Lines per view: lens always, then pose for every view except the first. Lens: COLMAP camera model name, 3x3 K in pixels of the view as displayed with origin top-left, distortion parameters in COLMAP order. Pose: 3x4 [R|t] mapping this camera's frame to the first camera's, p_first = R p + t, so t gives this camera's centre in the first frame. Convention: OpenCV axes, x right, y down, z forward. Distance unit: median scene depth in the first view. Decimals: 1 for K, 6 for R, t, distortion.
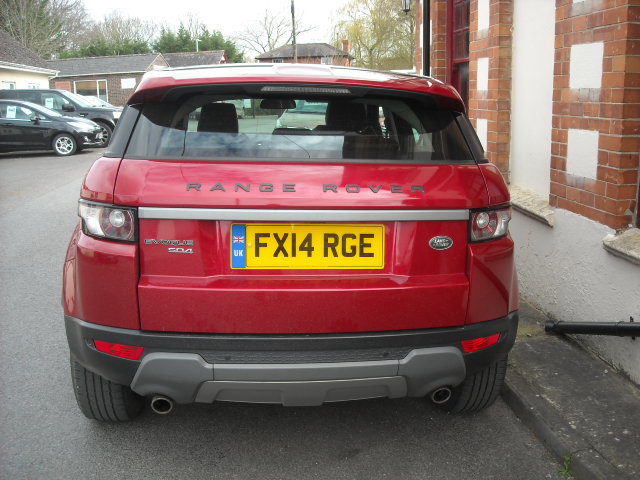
lens RADIAL K [[651.4, 0, 336.6], [0, 651.4, 240.3], [0, 0, 1]] dist [-0.175443, 0.105750]
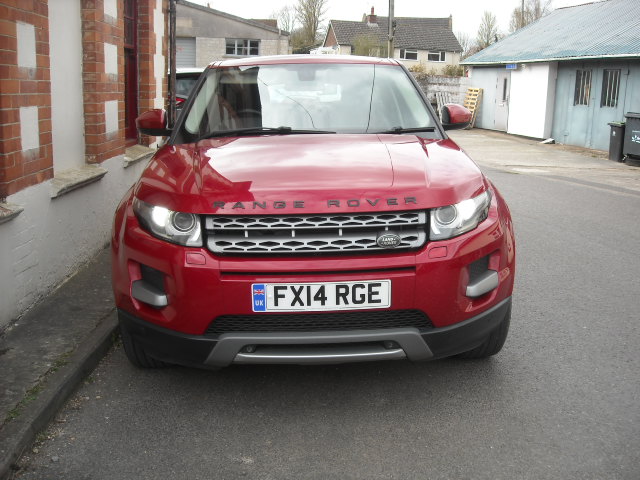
lens RADIAL K [[651.4, 0, 336.6], [0, 651.4, 240.3], [0, 0, 1]] dist [-0.175443, 0.105750]
pose [[-0.996619, -0.033378, 0.075077, -0.280490], [0.002036, 0.903450, 0.428689, -0.543293], [-0.082137, 0.427392, -0.900327, 2.561638]]
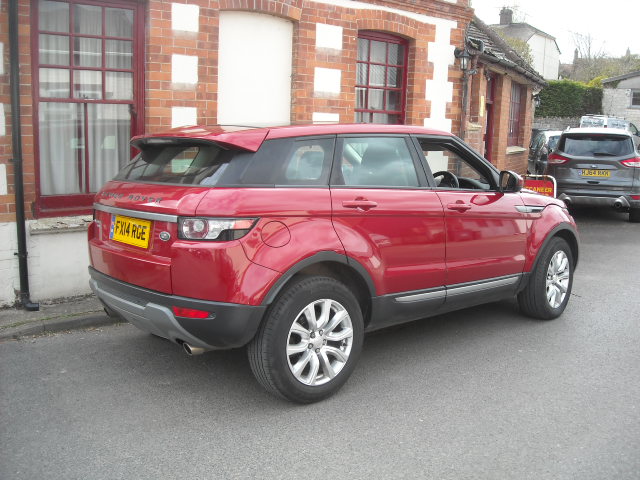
lens RADIAL K [[651.4, 0, 336.6], [0, 651.4, 240.3], [0, 0, 1]] dist [-0.175443, 0.105750]
pose [[-0.535477, -0.153744, 0.830438, -1.400349], [0.159983, 0.947022, 0.278487, -0.503807], [-0.829259, 0.281979, -0.482512, 2.098956]]
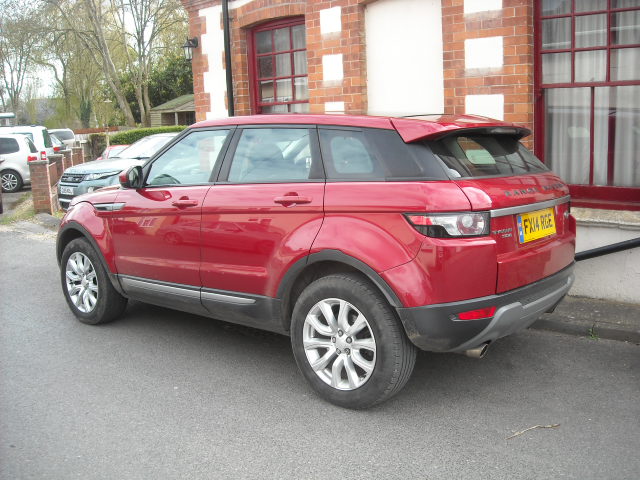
lens RADIAL K [[651.4, 0, 336.6], [0, 651.4, 240.3], [0, 0, 1]] dist [-0.175443, 0.105750]
pose [[0.736831, -0.144352, 0.660487, -0.998736], [0.180411, 0.983496, 0.013683, -0.043452], [-0.651561, 0.109077, 0.750713, 0.074612]]
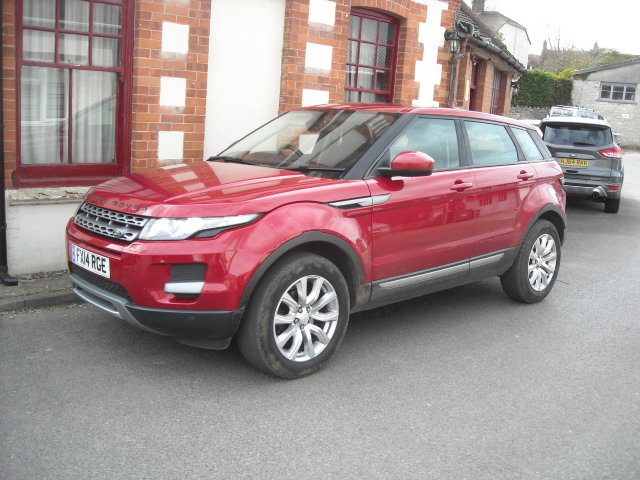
lens RADIAL K [[651.4, 0, 336.6], [0, 651.4, 240.3], [0, 0, 1]] dist [-0.175443, 0.105750]
pose [[-0.579787, -0.188594, 0.792641, -1.323829], [0.117137, 0.943442, 0.310156, -0.492946], [-0.806304, 0.272672, -0.524904, 2.147832]]
